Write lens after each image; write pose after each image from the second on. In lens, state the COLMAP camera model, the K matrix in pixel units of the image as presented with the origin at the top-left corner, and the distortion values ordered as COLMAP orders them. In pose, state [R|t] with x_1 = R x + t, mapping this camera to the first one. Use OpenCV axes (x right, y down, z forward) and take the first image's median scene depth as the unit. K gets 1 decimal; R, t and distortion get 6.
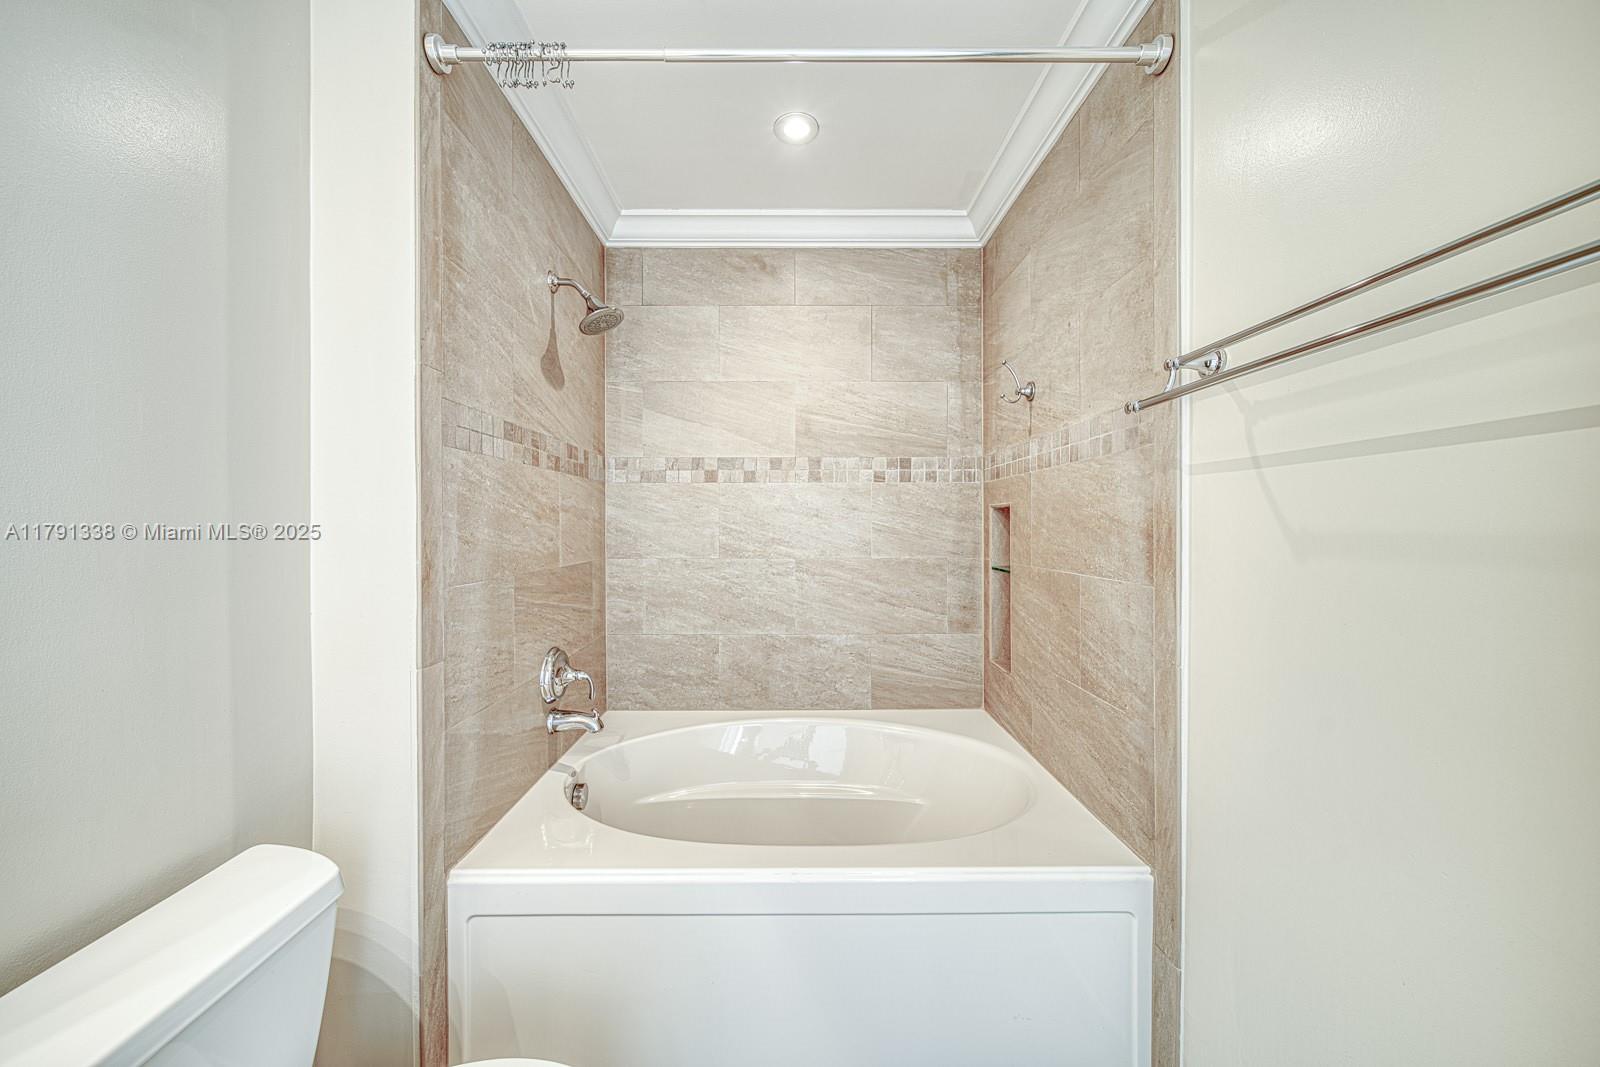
lens RADIAL K [[573.9, 0, 772.4], [0, 573.9, 527.6], [0, 0, 1]] dist [-0.001984, -0.000098]
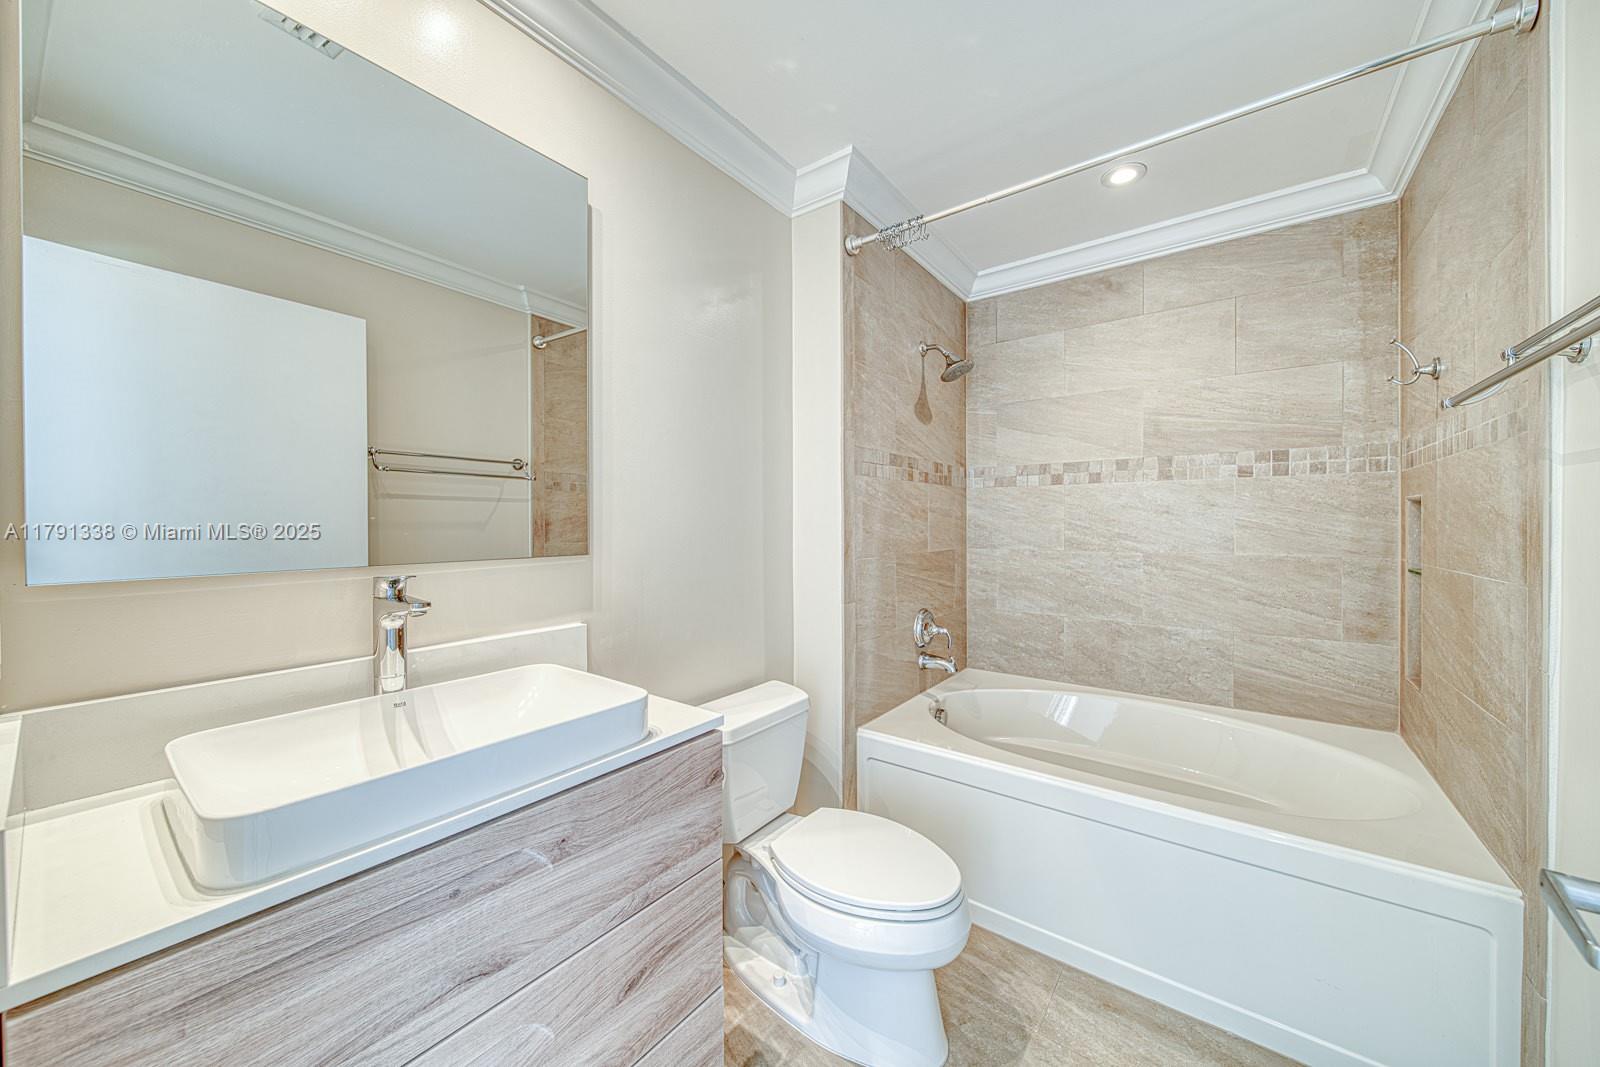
lens RADIAL K [[579.0, 0, 804.3], [0, 579.0, 524.7], [0, 0, 1]] dist [-0.000580, -0.000083]
pose [[0.819468, 0.000575, -0.573124, 0.181605], [-0.000556, 1.000000, 0.000209, 0.002652], [0.573124, 0.000147, 0.819469, -0.311729]]
